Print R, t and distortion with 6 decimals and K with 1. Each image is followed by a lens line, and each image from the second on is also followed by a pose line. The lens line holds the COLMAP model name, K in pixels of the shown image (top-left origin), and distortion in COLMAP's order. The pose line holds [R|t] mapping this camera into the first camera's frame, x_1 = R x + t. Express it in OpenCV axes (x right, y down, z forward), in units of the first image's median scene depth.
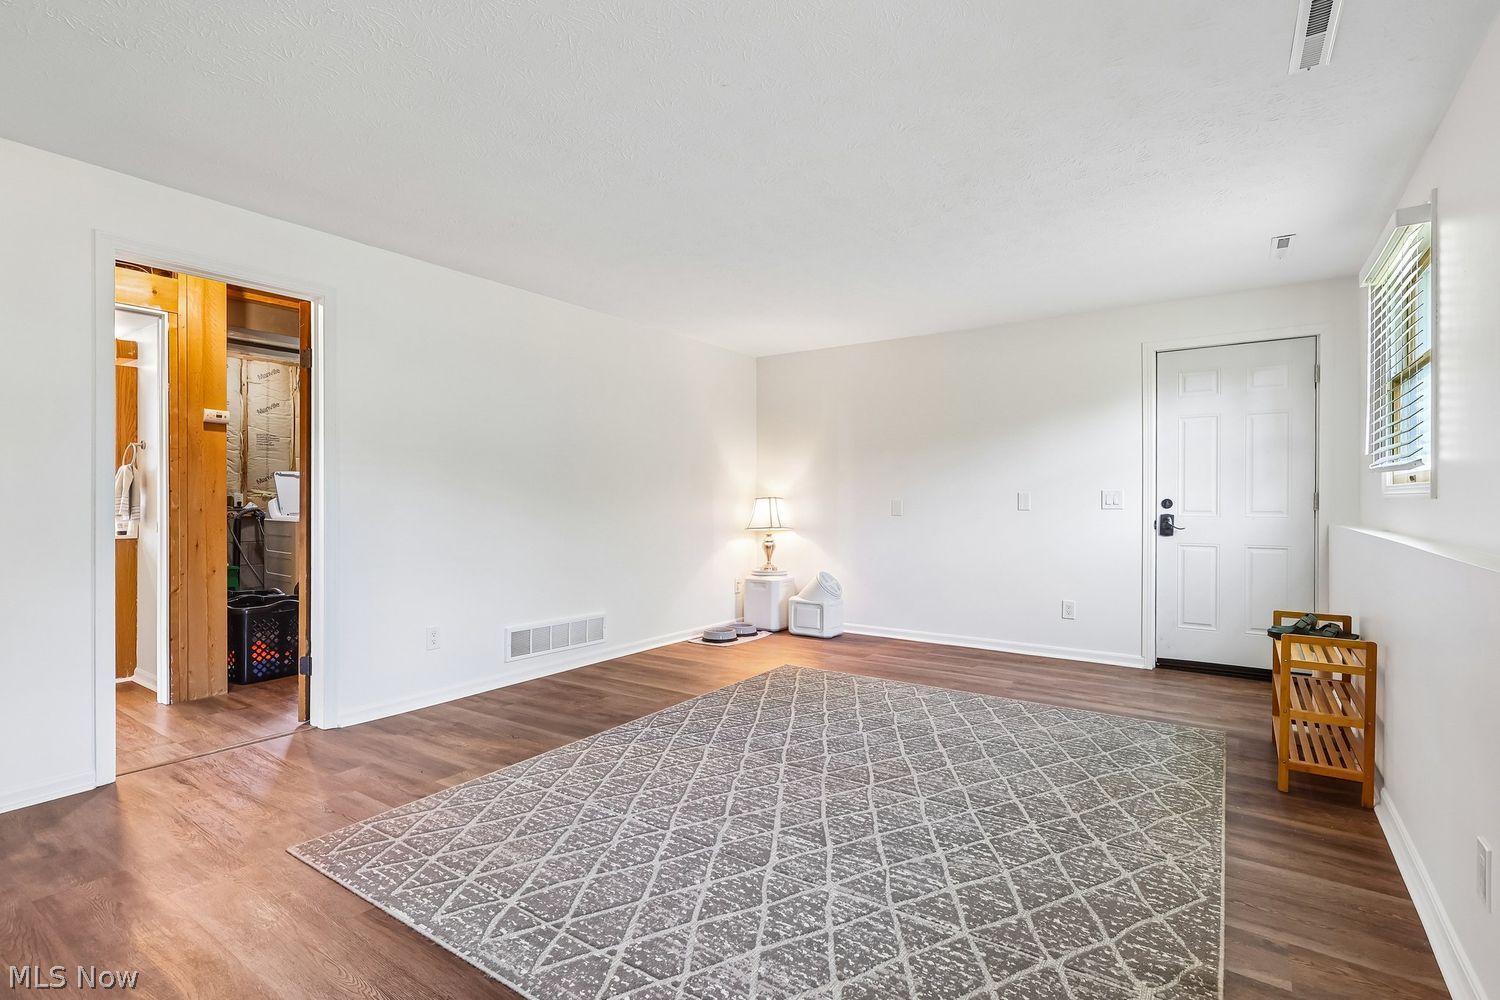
lens RADIAL K [[698.2, 0, 750.0], [0, 698.2, 500.0], [0, 0, 1]] dist [-0.002135, -0.000265]
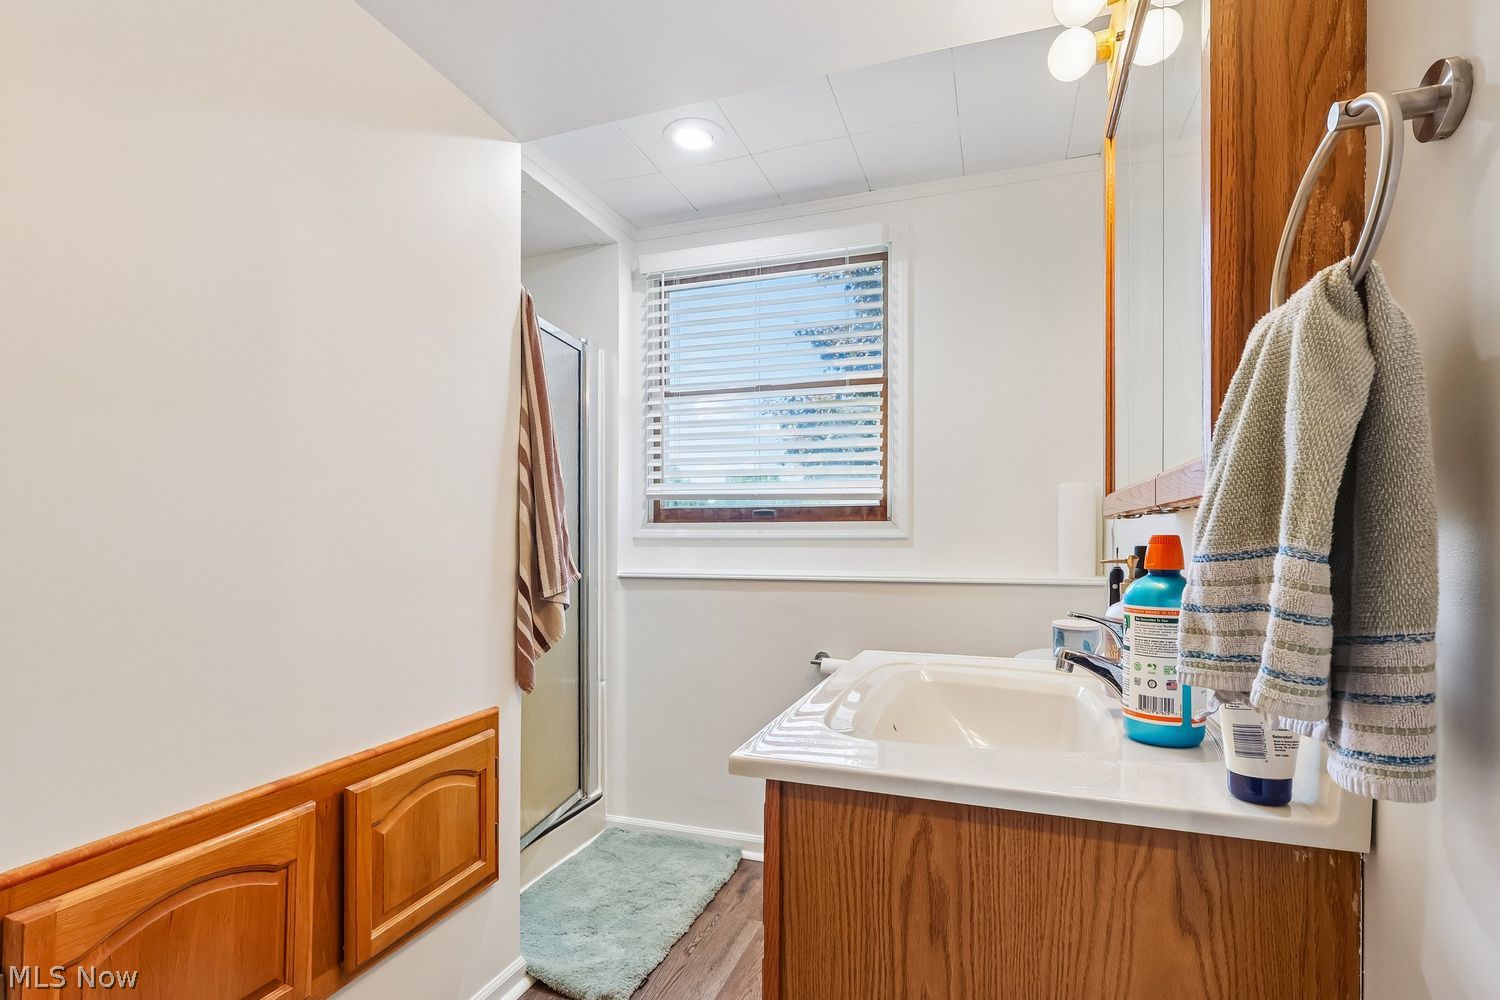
lens RADIAL K [[715.4, 0, 744.7], [0, 715.4, 502.9], [0, 0, 1]] dist [0.000707, 0.000122]
pose [[0.253700, -0.006641, -0.967260, -0.723293], [-0.001113, 0.999974, -0.007158, -0.012147], [0.967282, 0.002893, 0.253686, 0.791226]]
